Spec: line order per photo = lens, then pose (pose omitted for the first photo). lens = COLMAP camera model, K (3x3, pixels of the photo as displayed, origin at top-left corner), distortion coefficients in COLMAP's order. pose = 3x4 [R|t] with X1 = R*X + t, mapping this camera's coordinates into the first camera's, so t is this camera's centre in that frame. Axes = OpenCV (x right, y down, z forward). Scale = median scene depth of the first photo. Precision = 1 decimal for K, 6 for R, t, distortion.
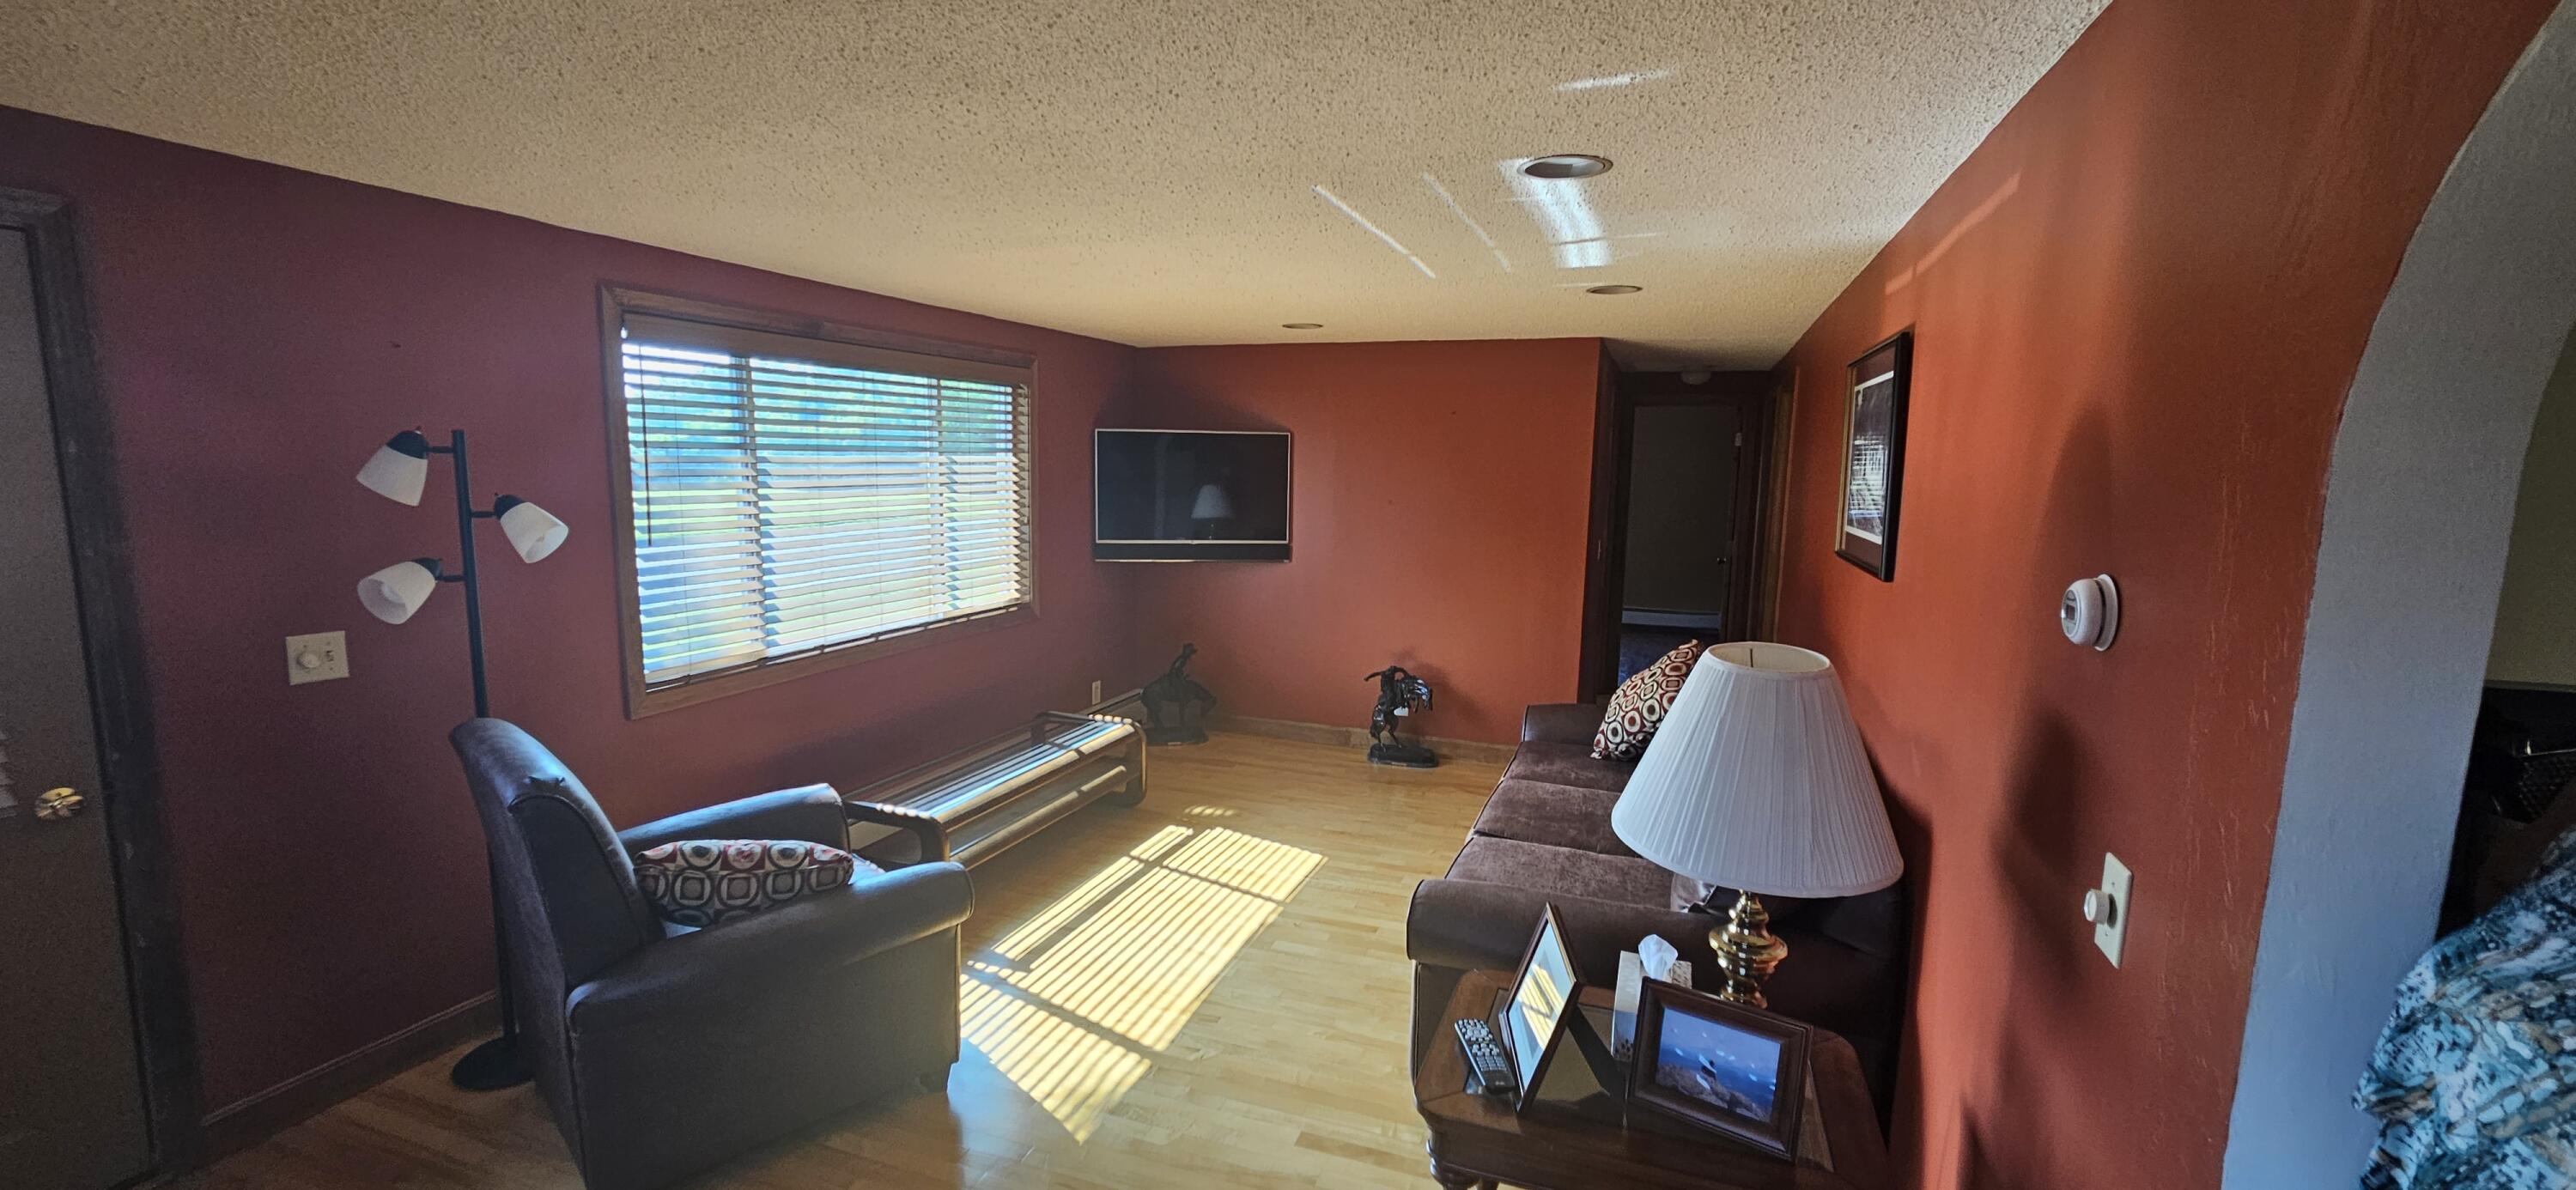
lens RADIAL K [[1056.1, 0, 1280.7], [0, 1056.1, 595.5], [0, 0, 1]] dist [0.001055, 0.000031]
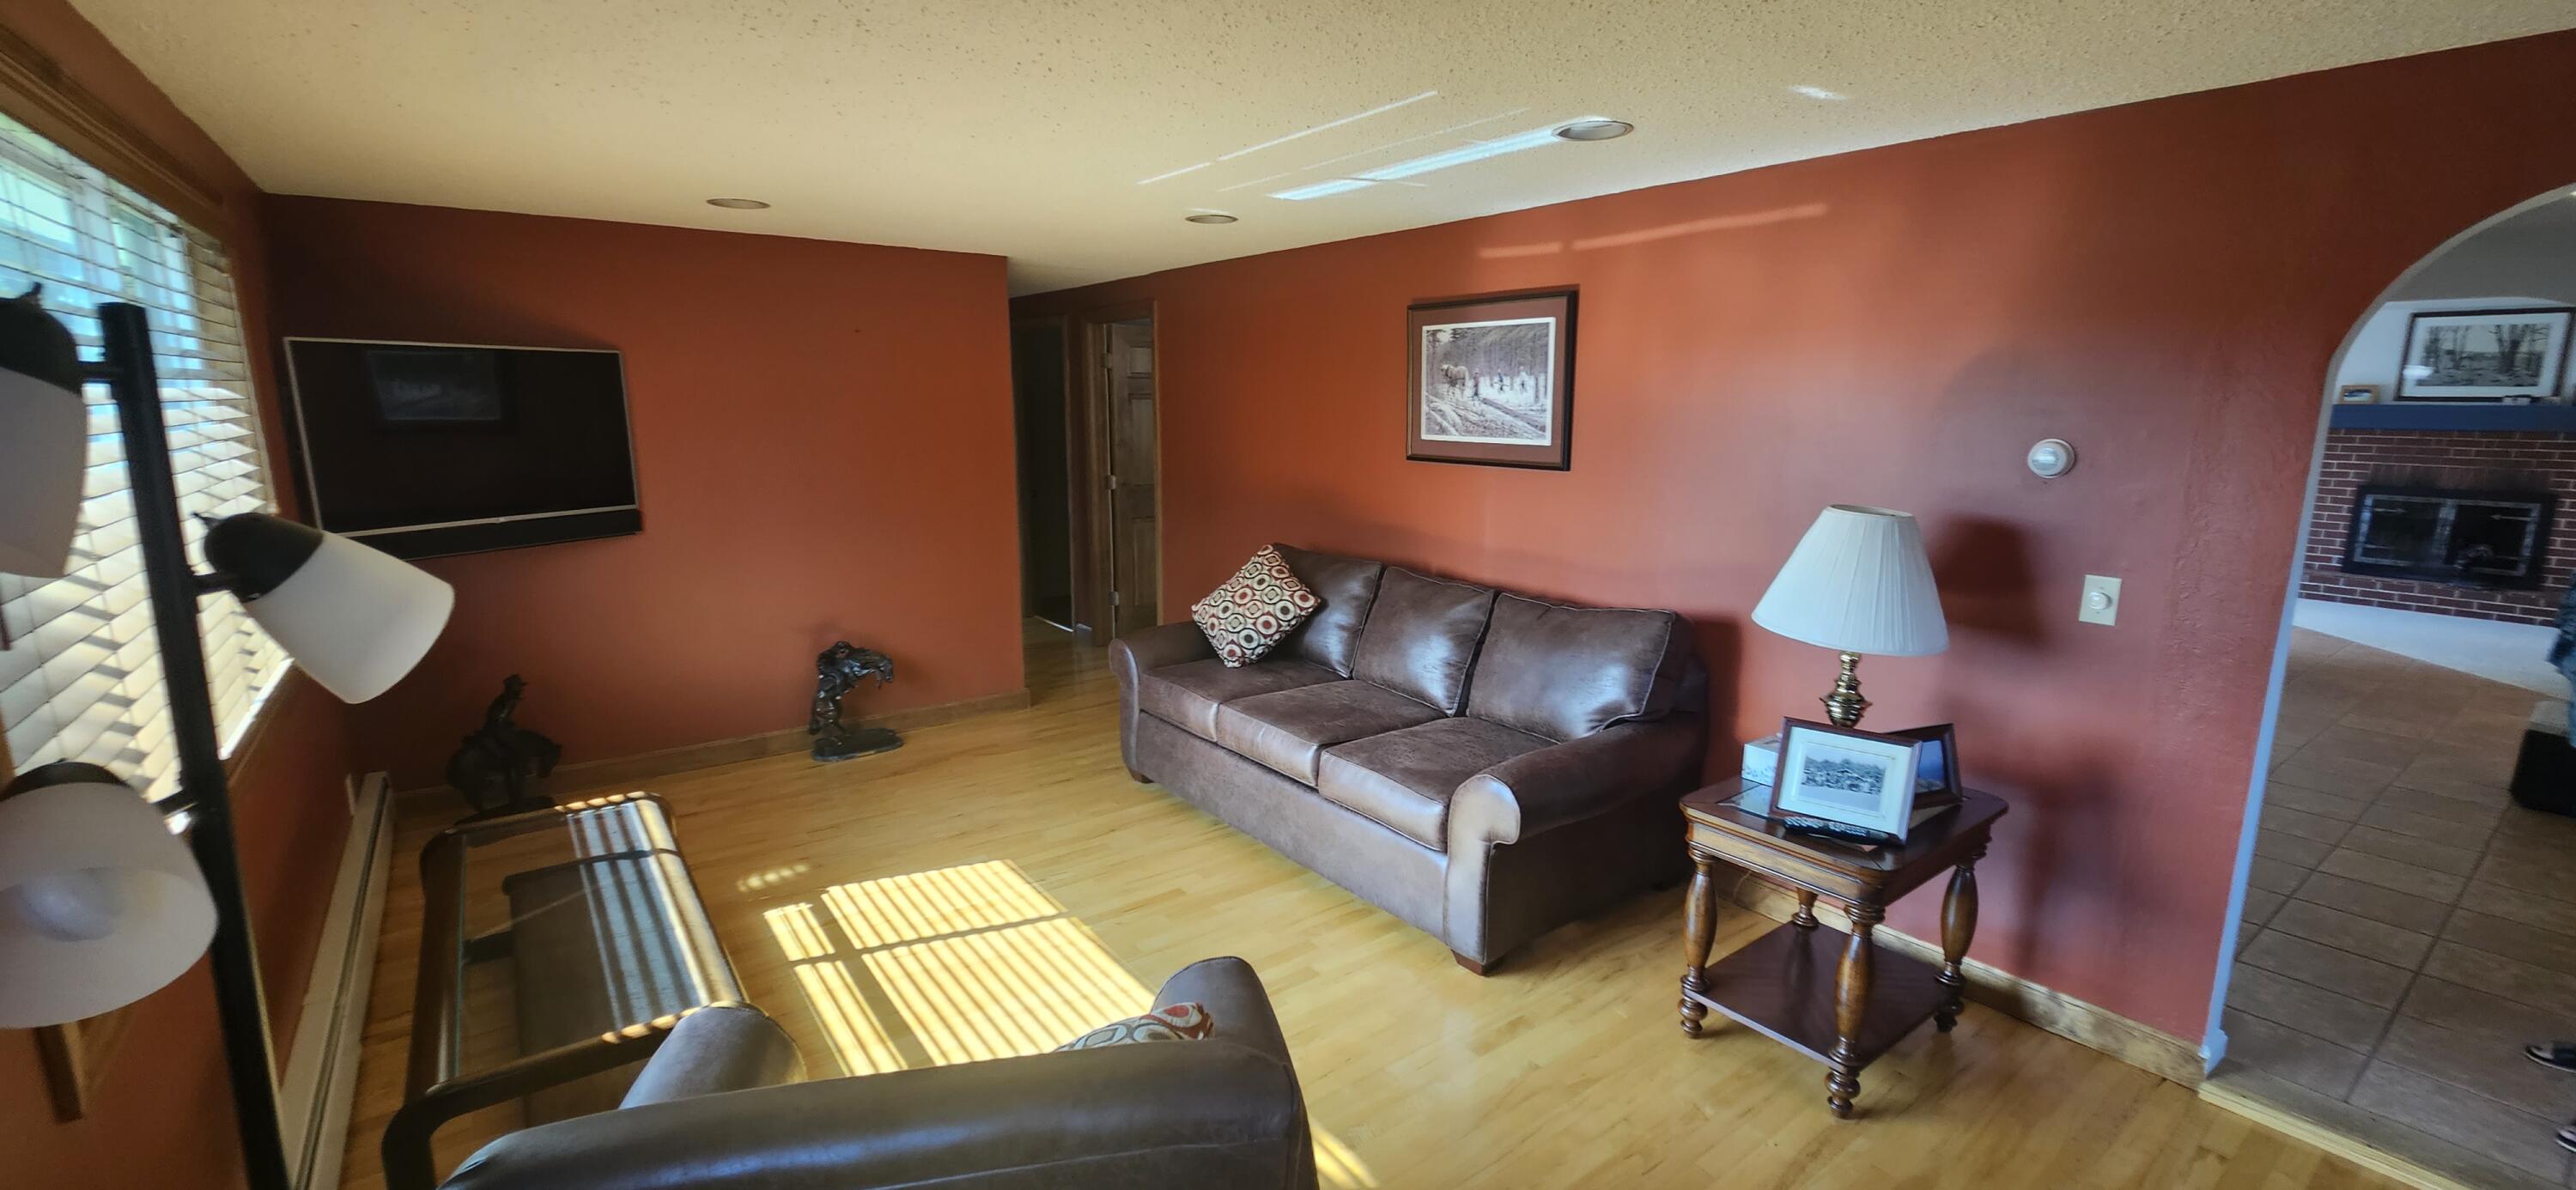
lens RADIAL K [[1056.1, 0, 1282.8], [0, 1056.1, 595.0], [0, 0, 1]] dist [0.001055, 0.000031]
pose [[0.537207, -0.169804, 0.826181, -0.502968], [0.114935, 0.985126, 0.127737, -0.045103], [-0.835583, 0.026336, 0.548733, 0.338863]]
